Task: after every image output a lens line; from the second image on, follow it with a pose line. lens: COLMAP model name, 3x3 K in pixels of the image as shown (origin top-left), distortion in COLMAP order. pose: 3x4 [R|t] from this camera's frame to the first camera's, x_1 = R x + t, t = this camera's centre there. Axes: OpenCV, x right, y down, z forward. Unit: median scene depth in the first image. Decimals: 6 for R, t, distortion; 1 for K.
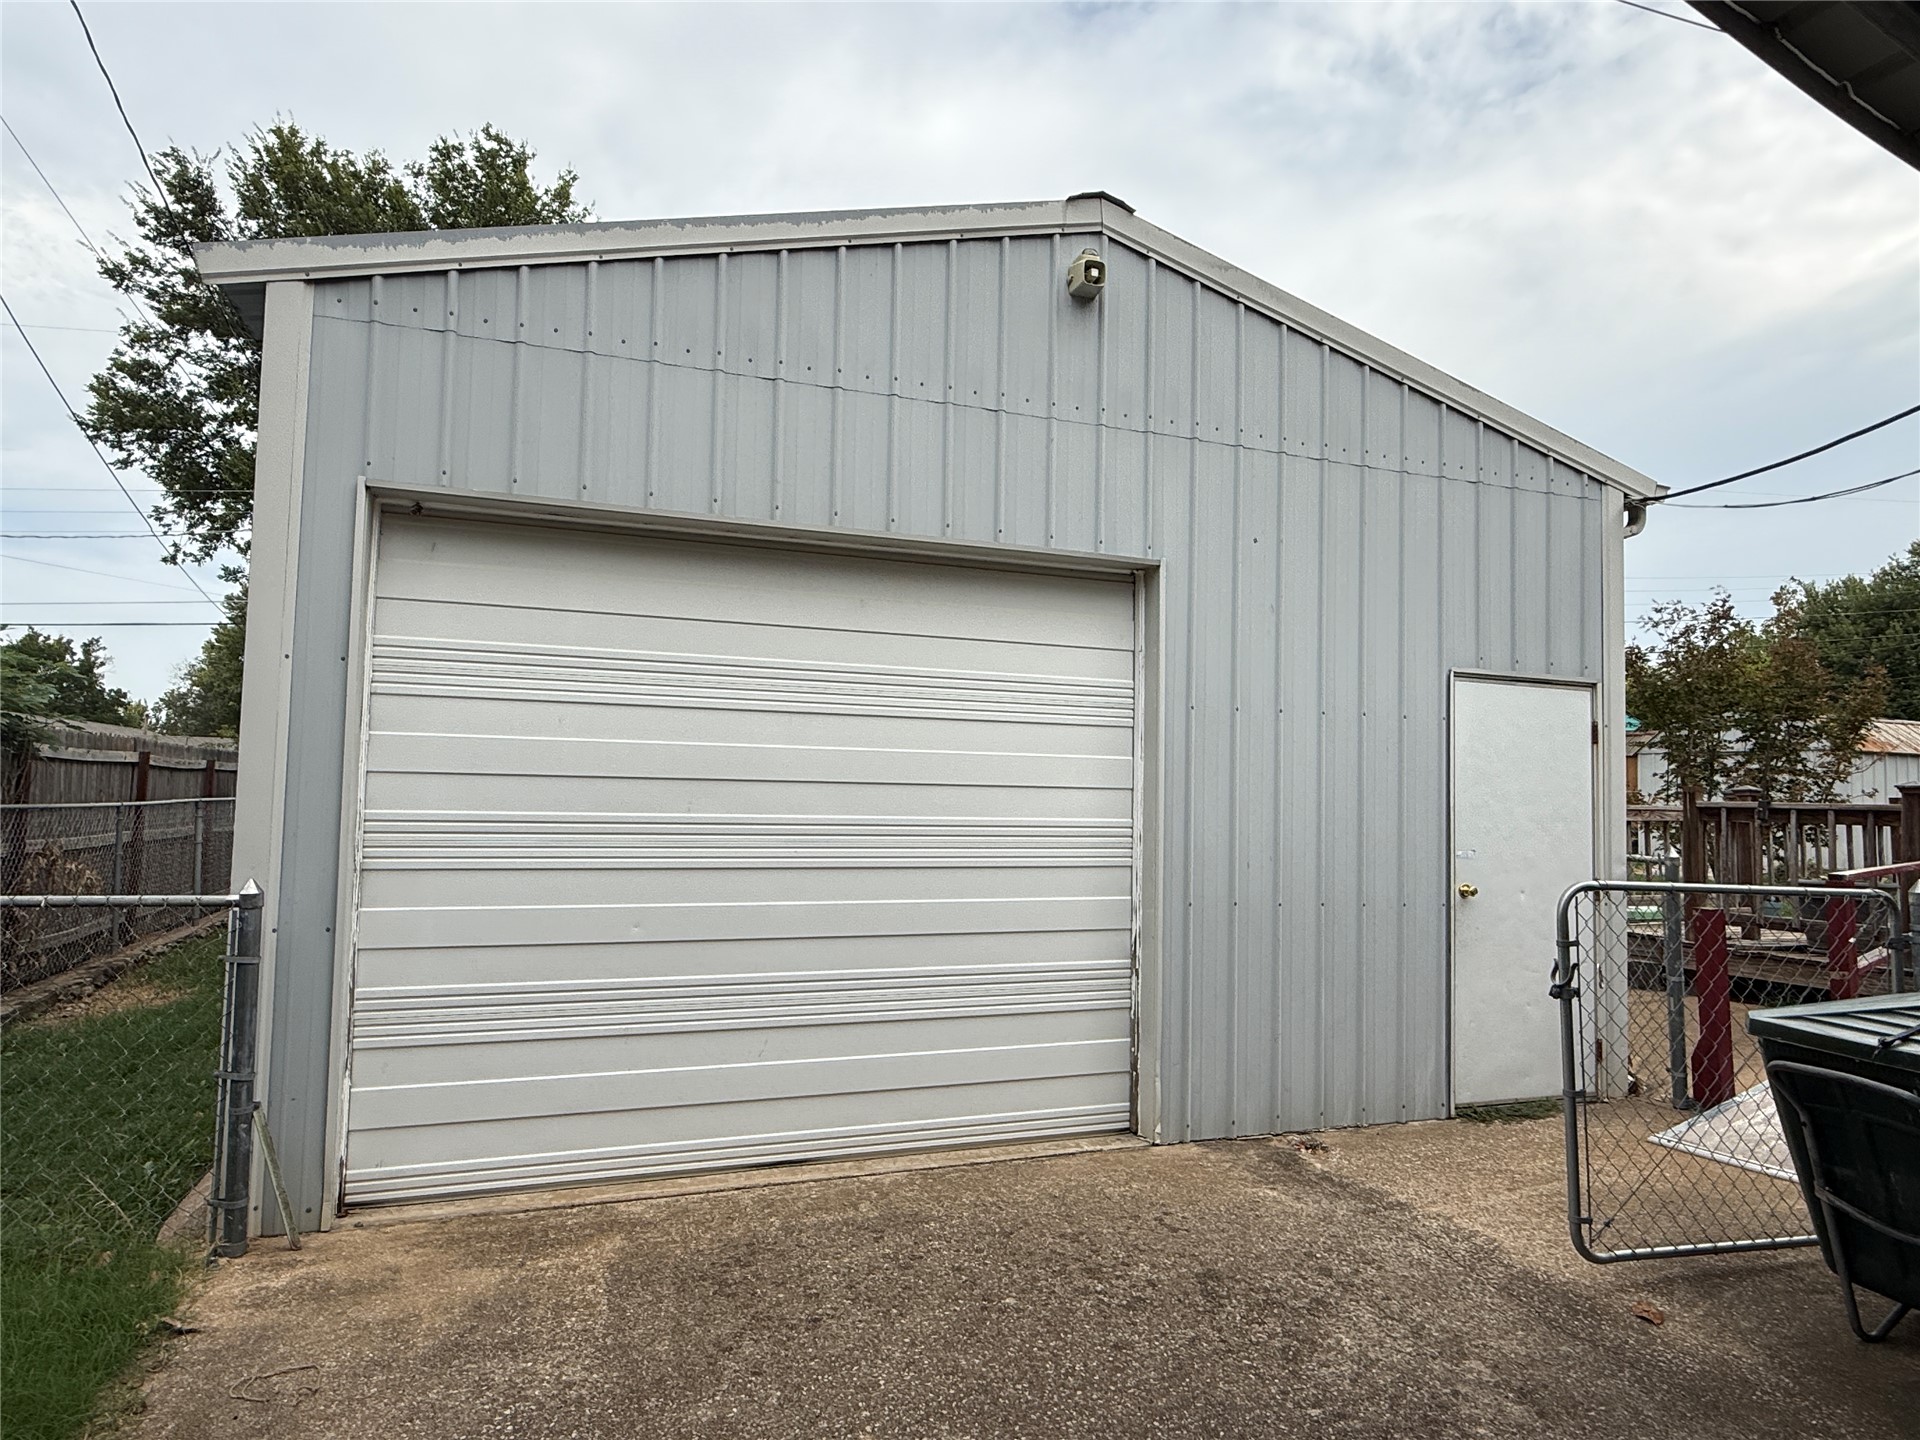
lens RADIAL K [[1112.1, 0, 952.2], [0, 1112.1, 724.2], [0, 0, 1]] dist [-0.003622, -0.001137]
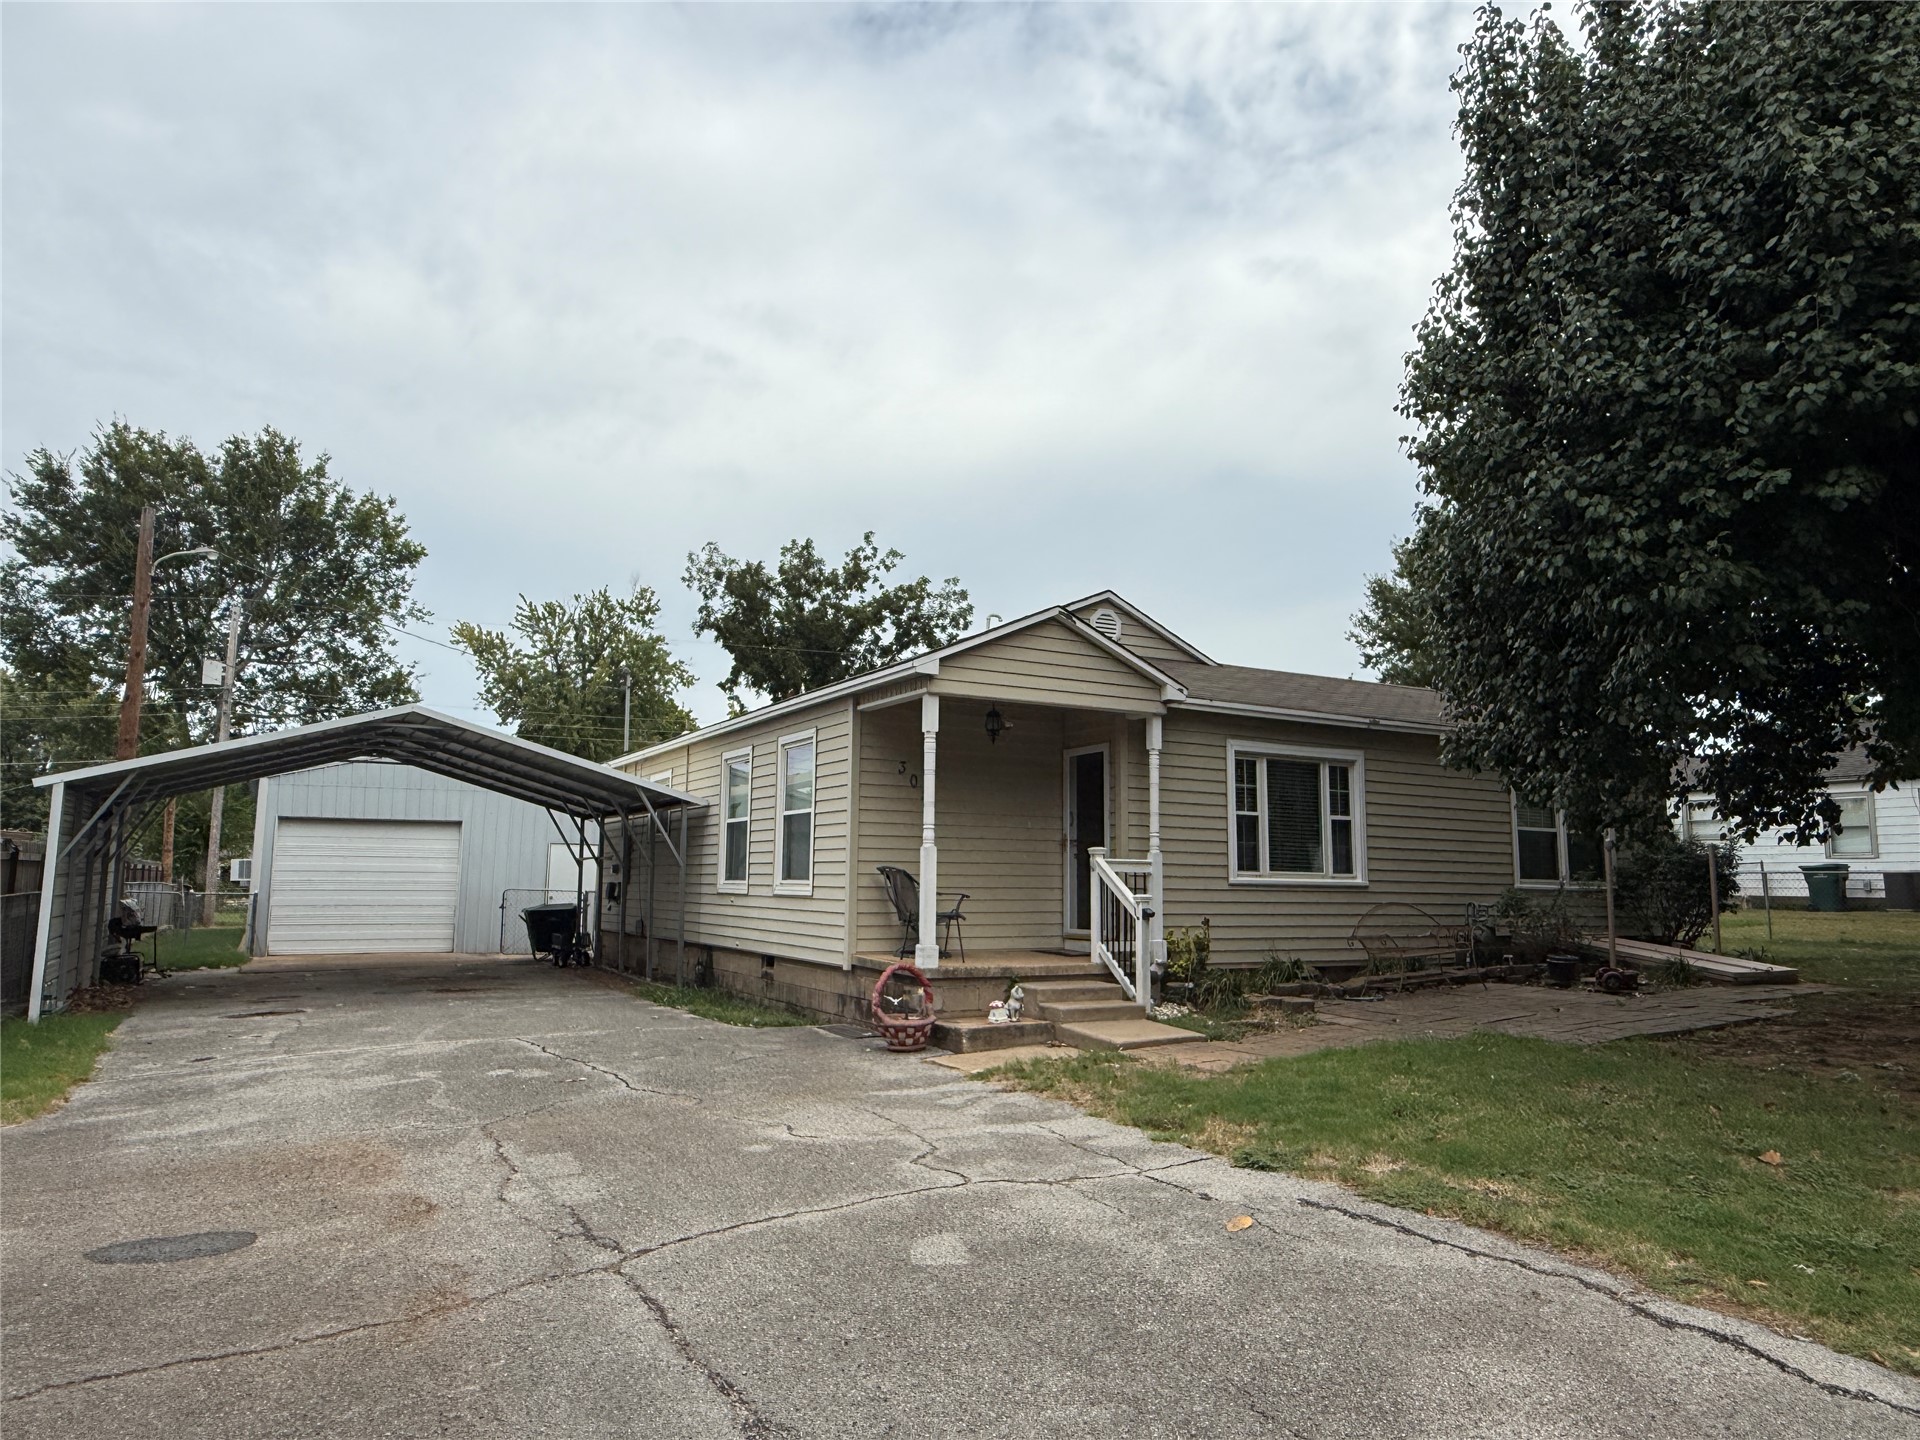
lens RADIAL K [[1241.4, 0, 960.0], [0, 1241.4, 720.0], [0, 0, 1]] dist [-0.004525, 0.005627]
pose [[0.988832, 0.008053, 0.148818, 0.265979], [0.002264, 0.997612, -0.069029, -0.038096], [-0.149019, 0.068595, 0.986452, -0.788796]]
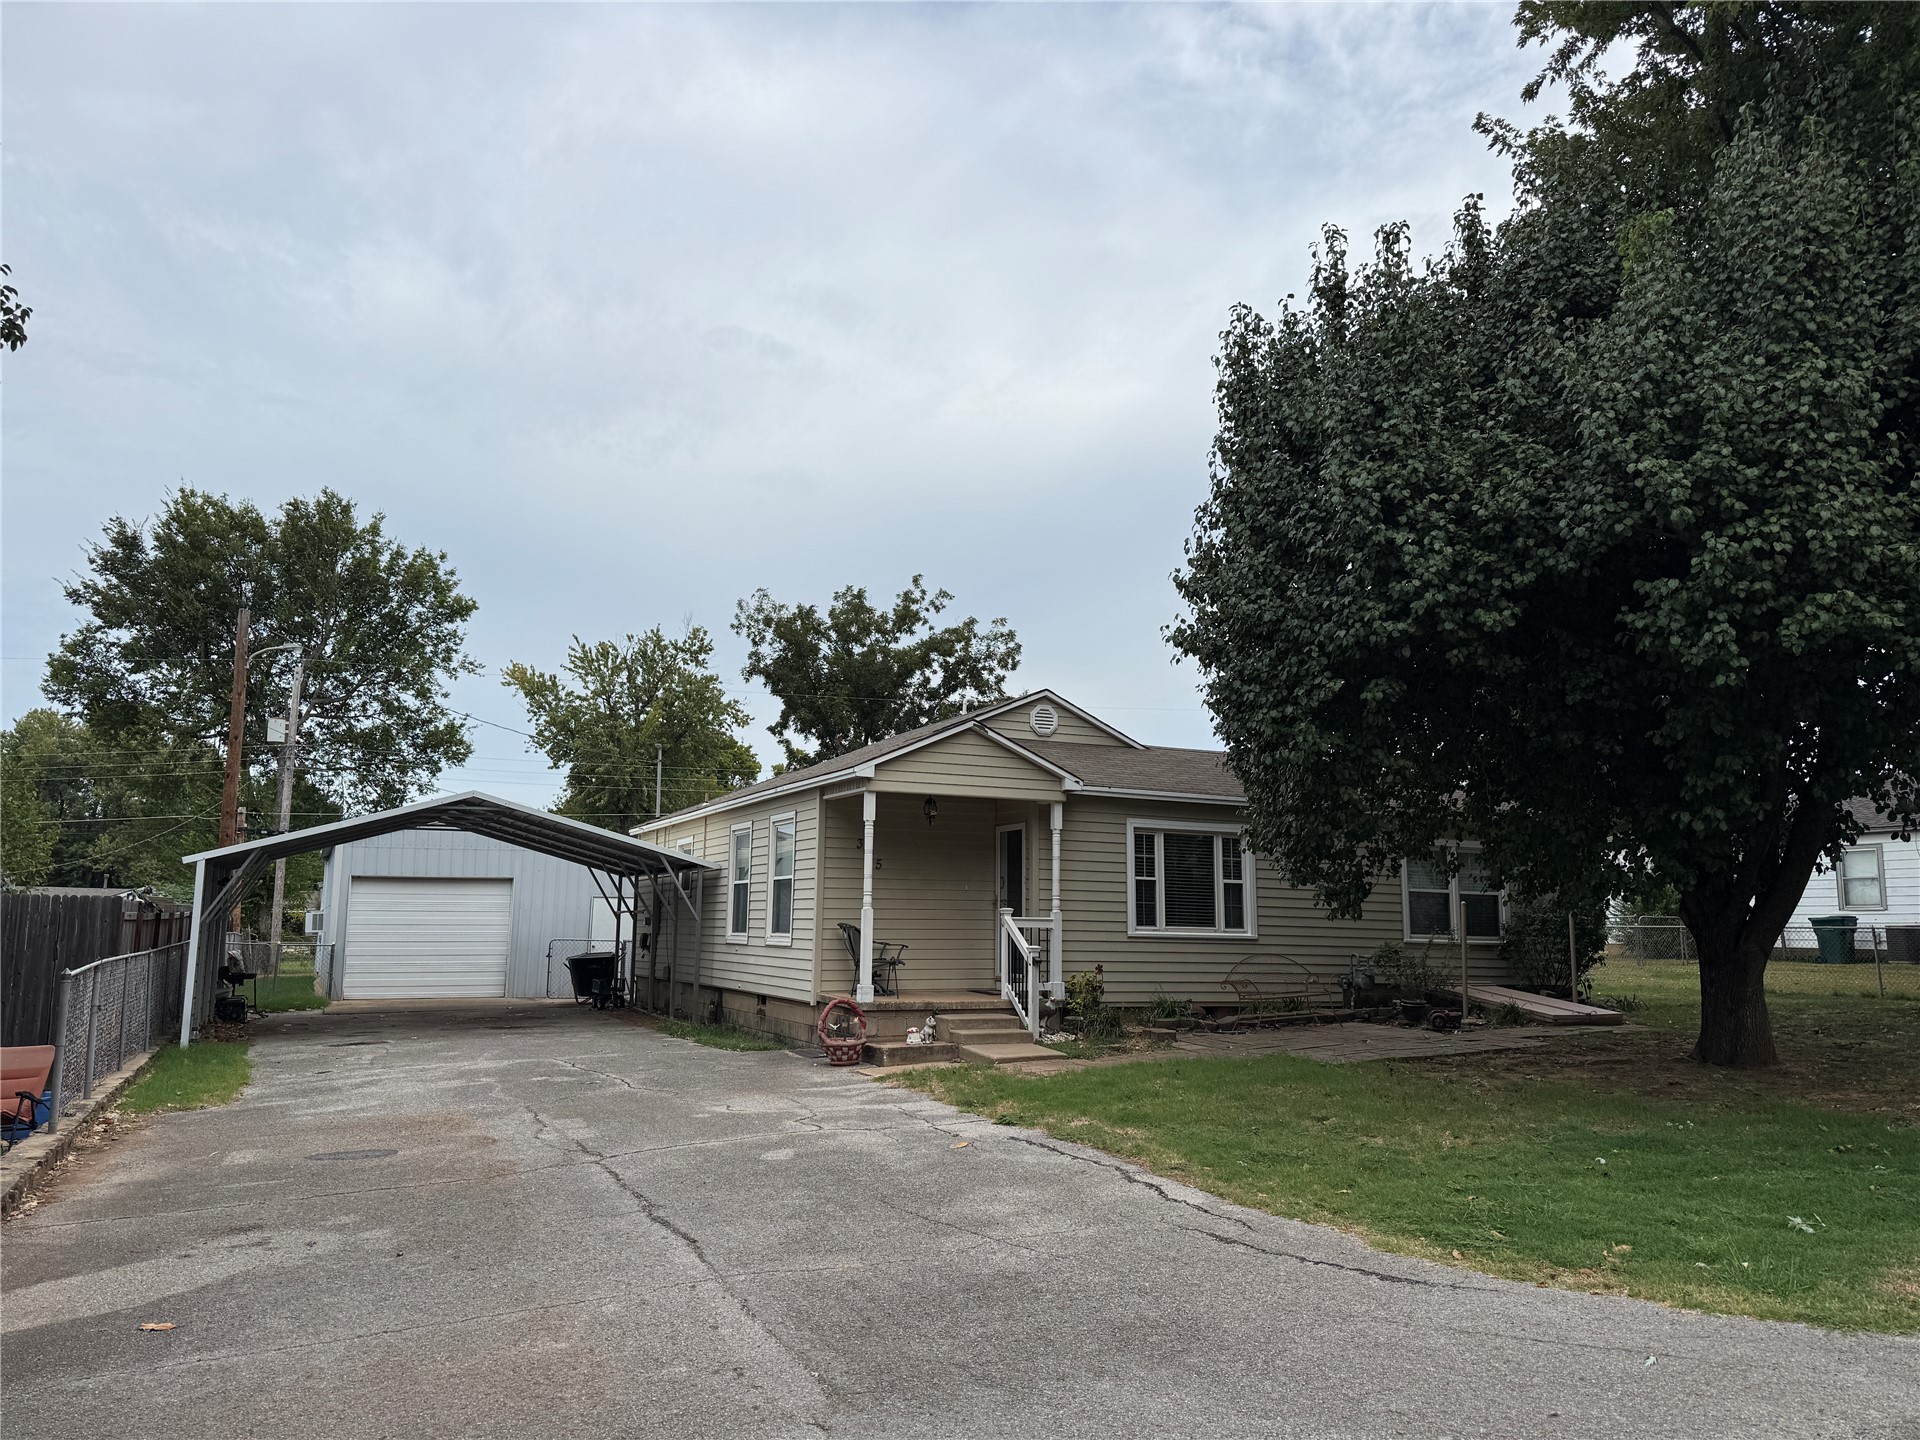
lens RADIAL K [[1350.7, 0, 960.0], [0, 1350.7, 720.0], [0, 0, 1]] dist [0.117202, -0.162840]
pose [[0.996502, 0.001341, 0.083558, 0.310639], [0.006140, 0.995994, -0.089210, -0.054423], [-0.083342, 0.089411, 0.992502, -0.982082]]
